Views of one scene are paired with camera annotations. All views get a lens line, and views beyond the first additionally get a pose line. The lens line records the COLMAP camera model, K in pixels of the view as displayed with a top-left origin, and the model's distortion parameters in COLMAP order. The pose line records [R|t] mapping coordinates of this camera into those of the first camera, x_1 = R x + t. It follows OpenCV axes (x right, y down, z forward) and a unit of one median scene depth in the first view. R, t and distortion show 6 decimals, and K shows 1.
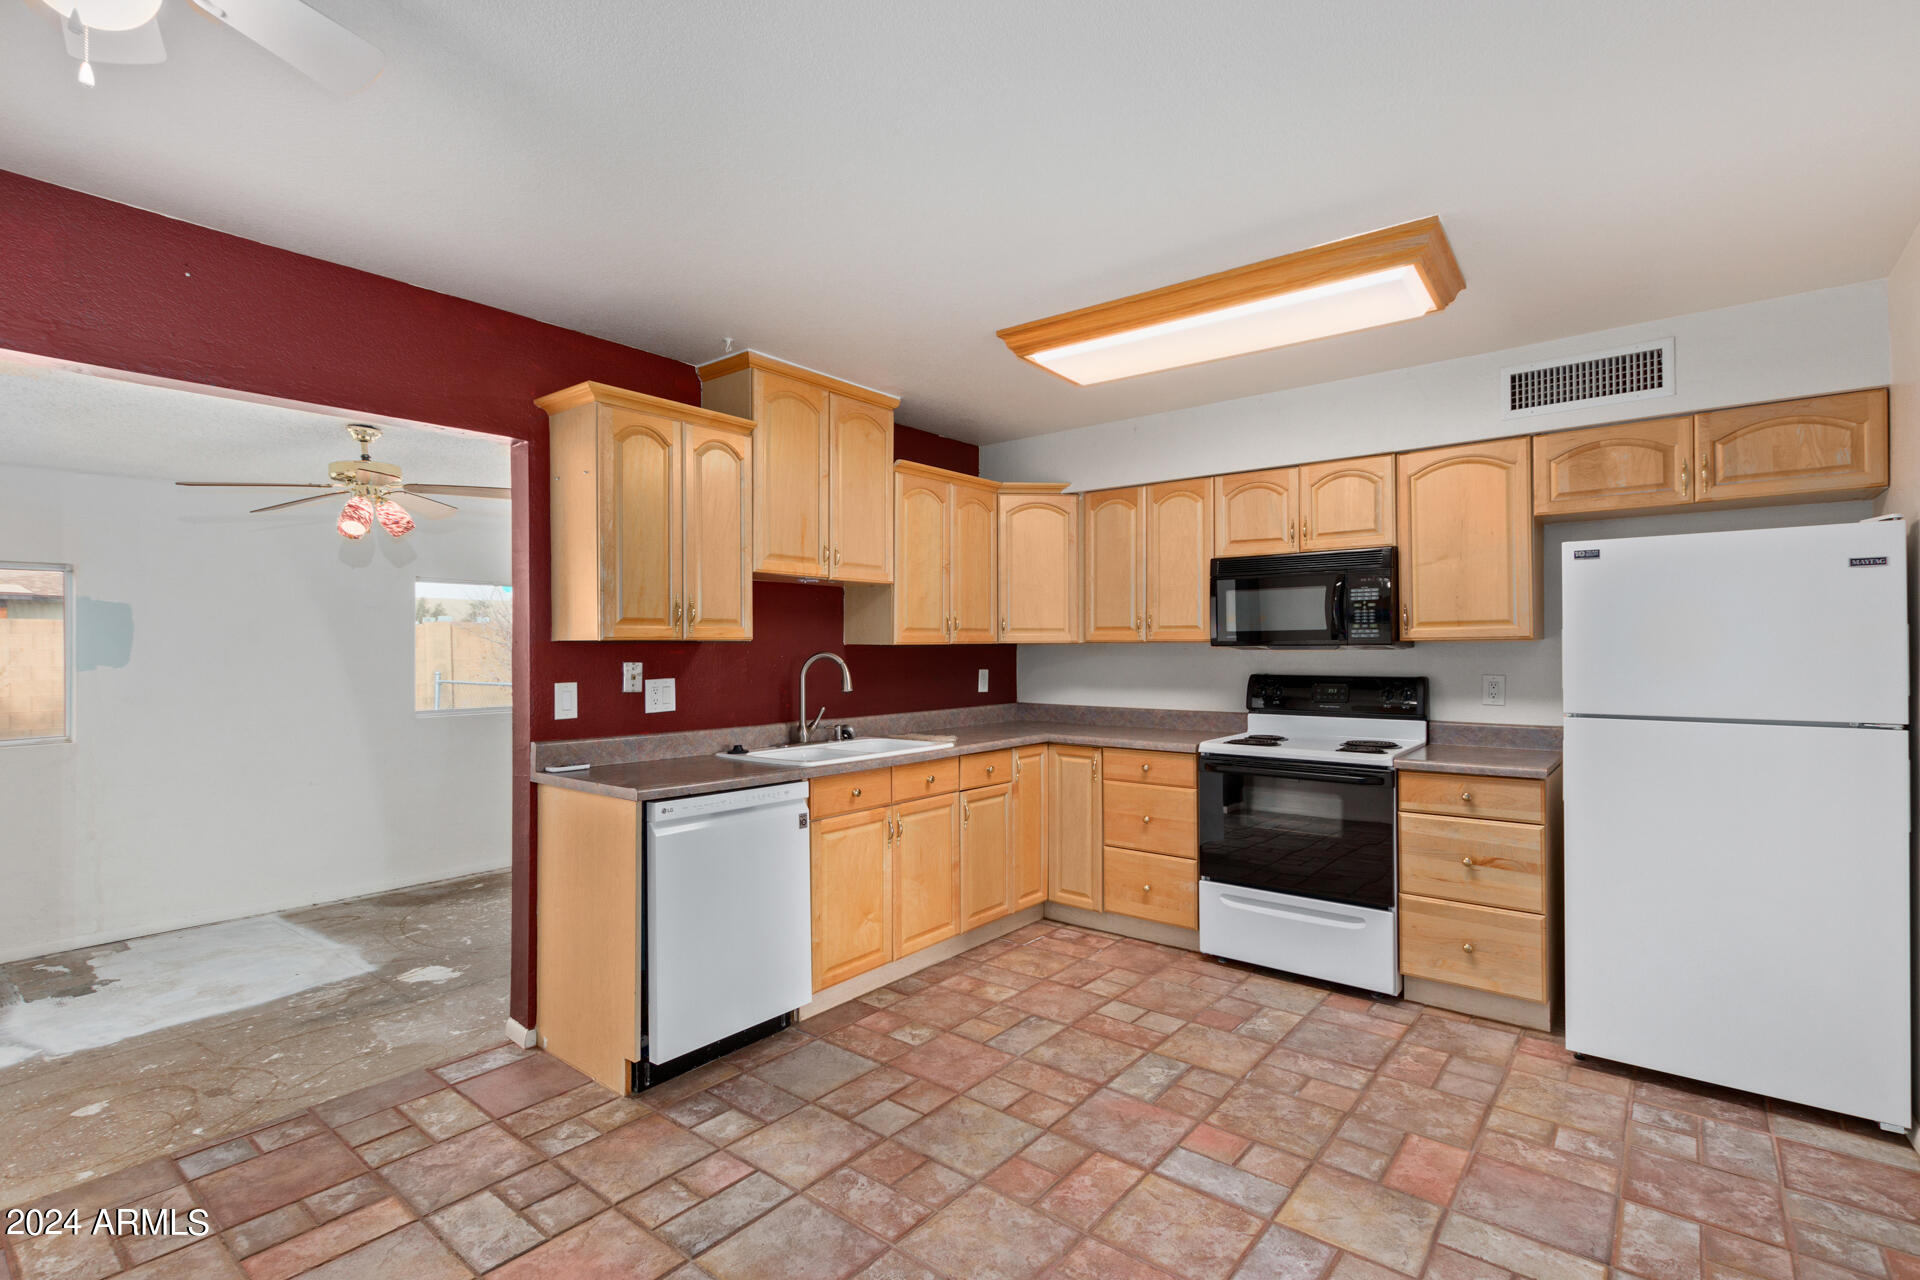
lens RADIAL K [[883.8, 0, 932.8], [0, 883.8, 633.9], [0, 0, 1]] dist [0.005910, -0.001905]
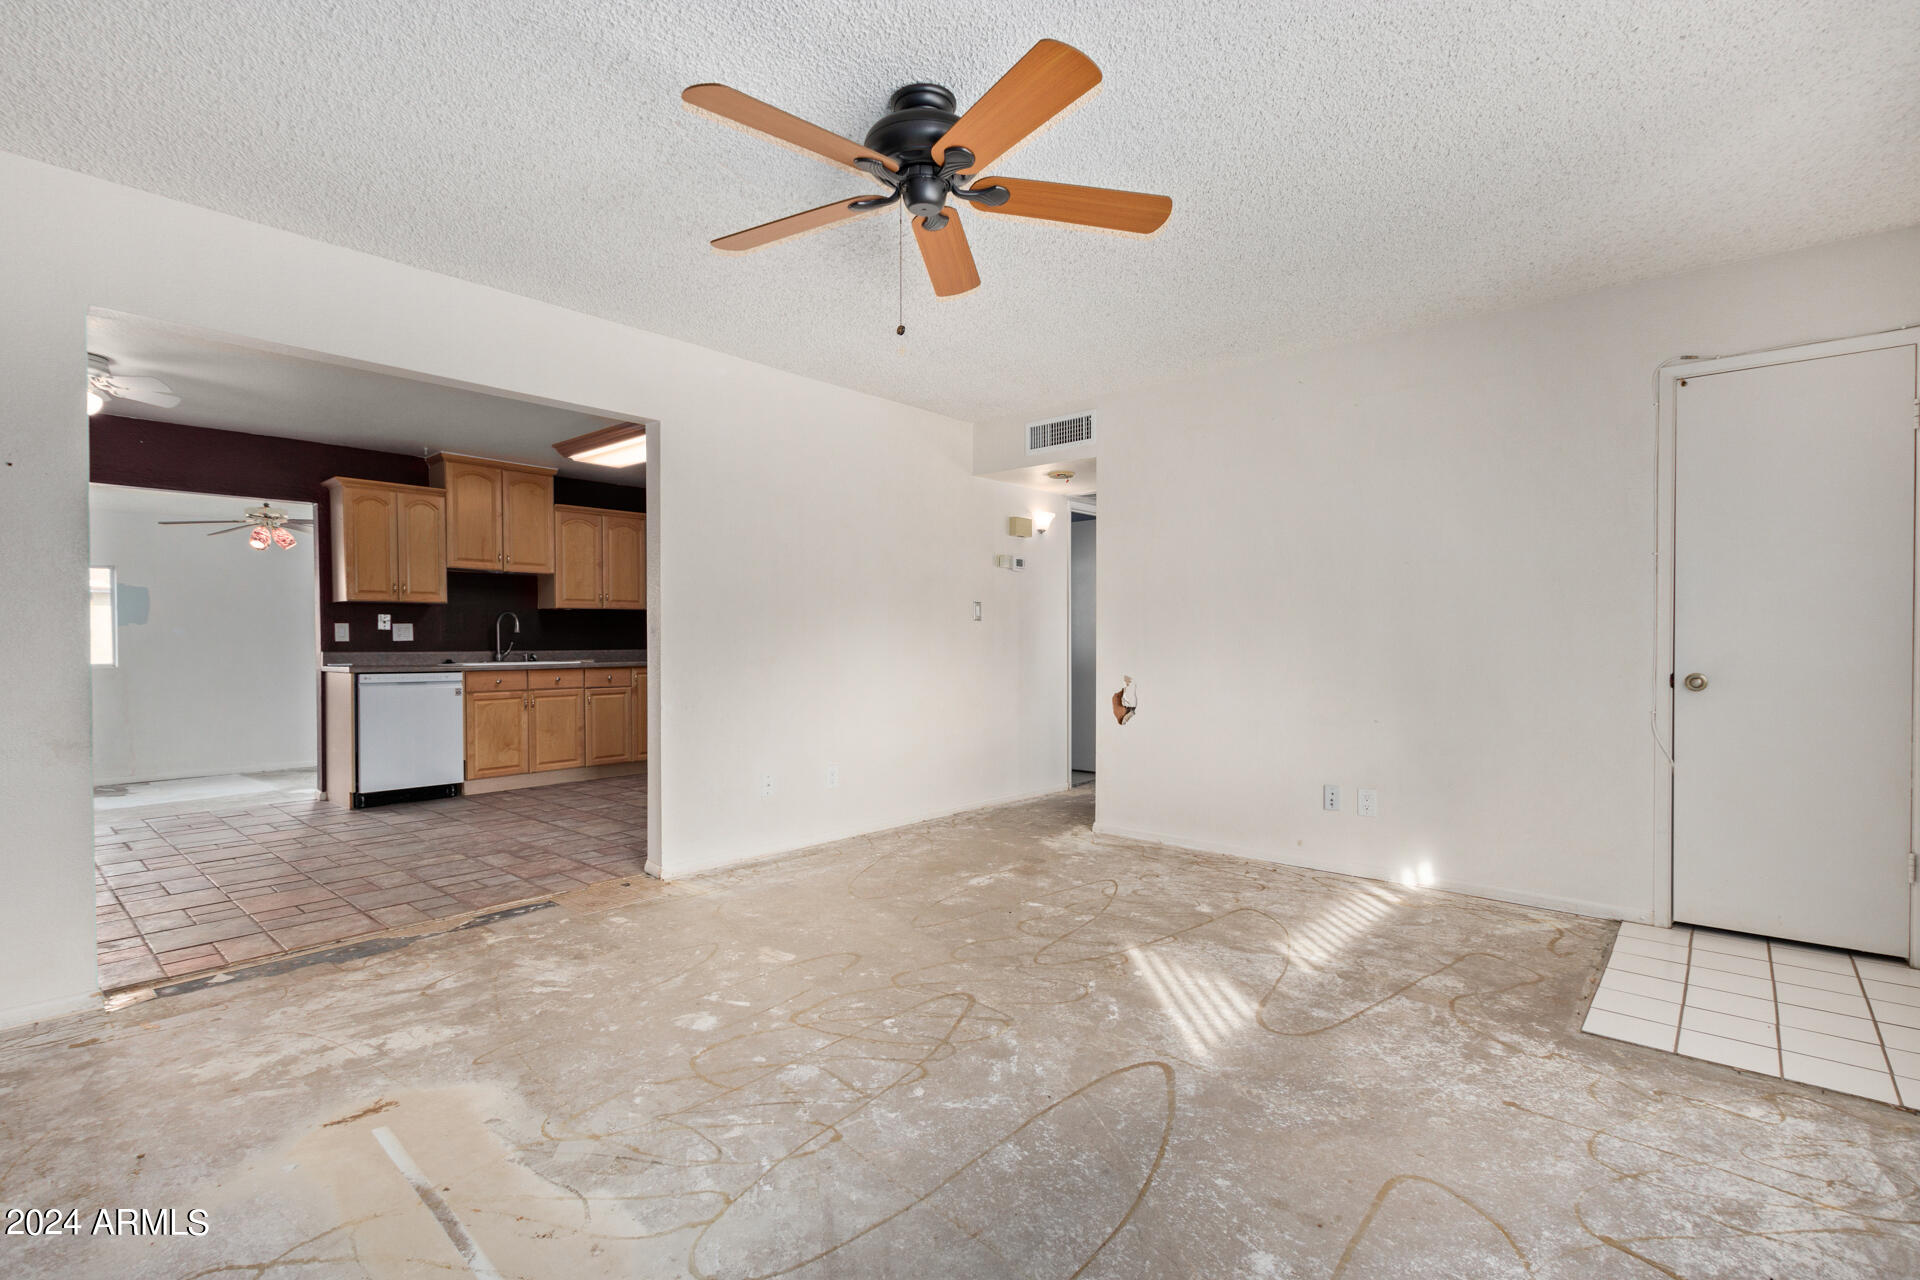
lens RADIAL K [[883.8, 0, 961.0], [0, 883.8, 645.9], [0, 0, 1]] dist [0.005910, -0.001905]
pose [[0.999286, -0.001143, -0.037768, 0.992878], [0.001869, 0.999814, 0.019191, 0.065701], [0.037739, -0.019248, 0.999102, -0.891296]]
